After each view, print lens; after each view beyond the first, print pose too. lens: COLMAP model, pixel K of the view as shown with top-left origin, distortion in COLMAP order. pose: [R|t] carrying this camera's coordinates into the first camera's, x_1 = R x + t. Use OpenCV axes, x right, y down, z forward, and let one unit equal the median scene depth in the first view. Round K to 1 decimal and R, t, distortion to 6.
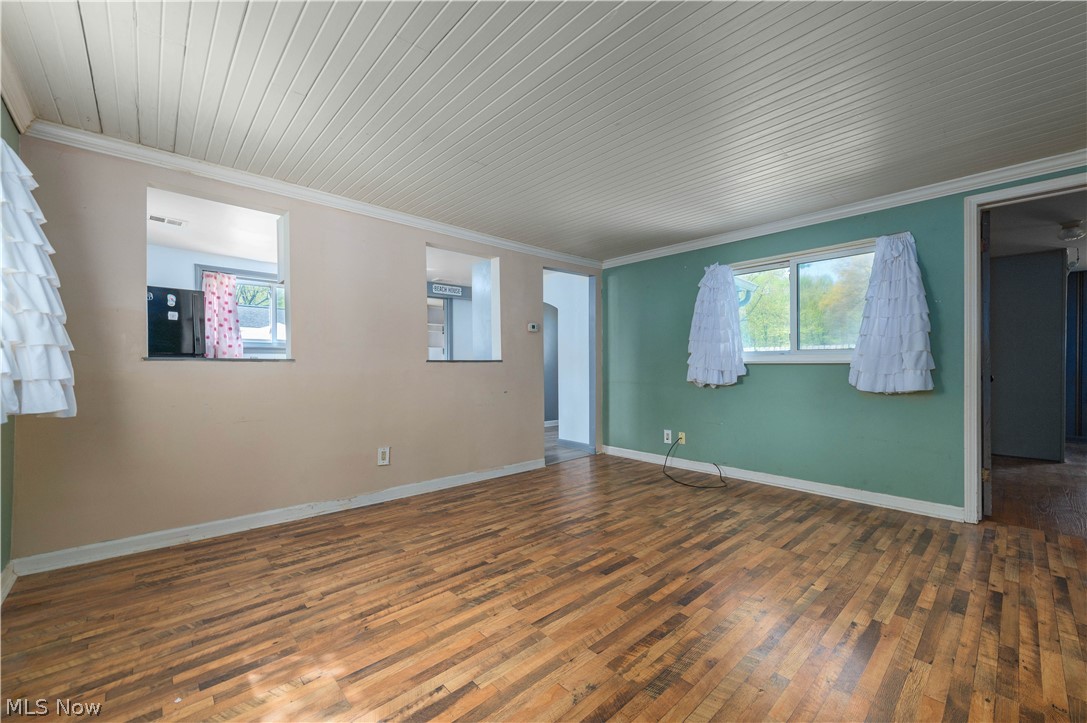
lens RADIAL K [[433.9, 0, 573.3], [0, 433.9, 364.1], [0, 0, 1]] dist [0.017808, -0.003603]
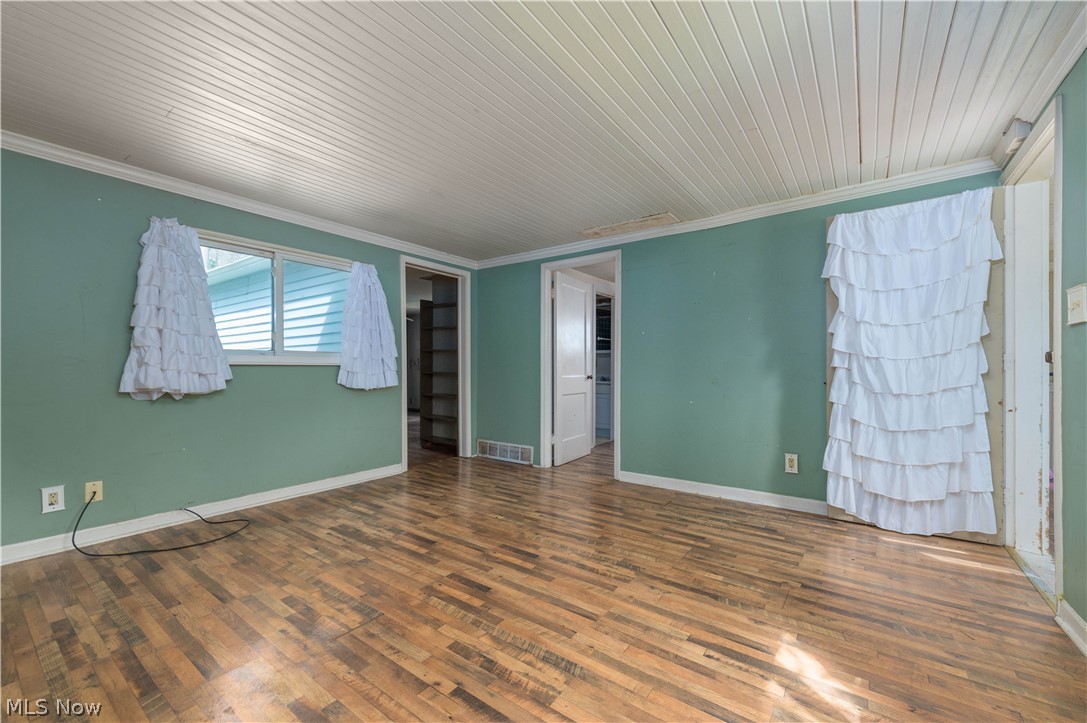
lens RADIAL K [[433.9, 0, 542.8], [0, 433.9, 366.8], [0, 0, 1]] dist [0.017808, -0.003603]
pose [[-0.156022, 0.004136, 0.987745, -0.741755], [-0.005324, 0.999973, -0.005028, 0.006637], [-0.987739, -0.006044, -0.155995, 0.880861]]
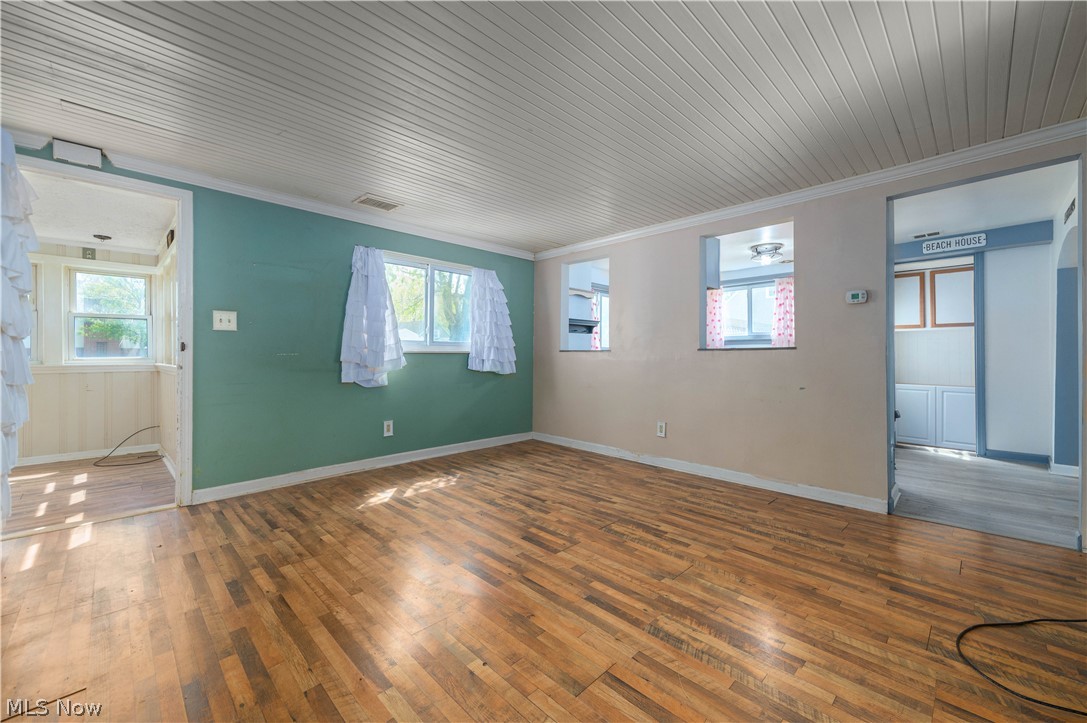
lens RADIAL K [[433.9, 0, 544.2], [0, 433.9, 357.9], [0, 0, 1]] dist [0.017808, -0.003603]
pose [[0.003630, 0.006968, -0.999969, 1.022021], [0.004212, 0.999967, 0.006984, 0.004958], [0.999985, -0.004238, 0.003600, 0.896131]]
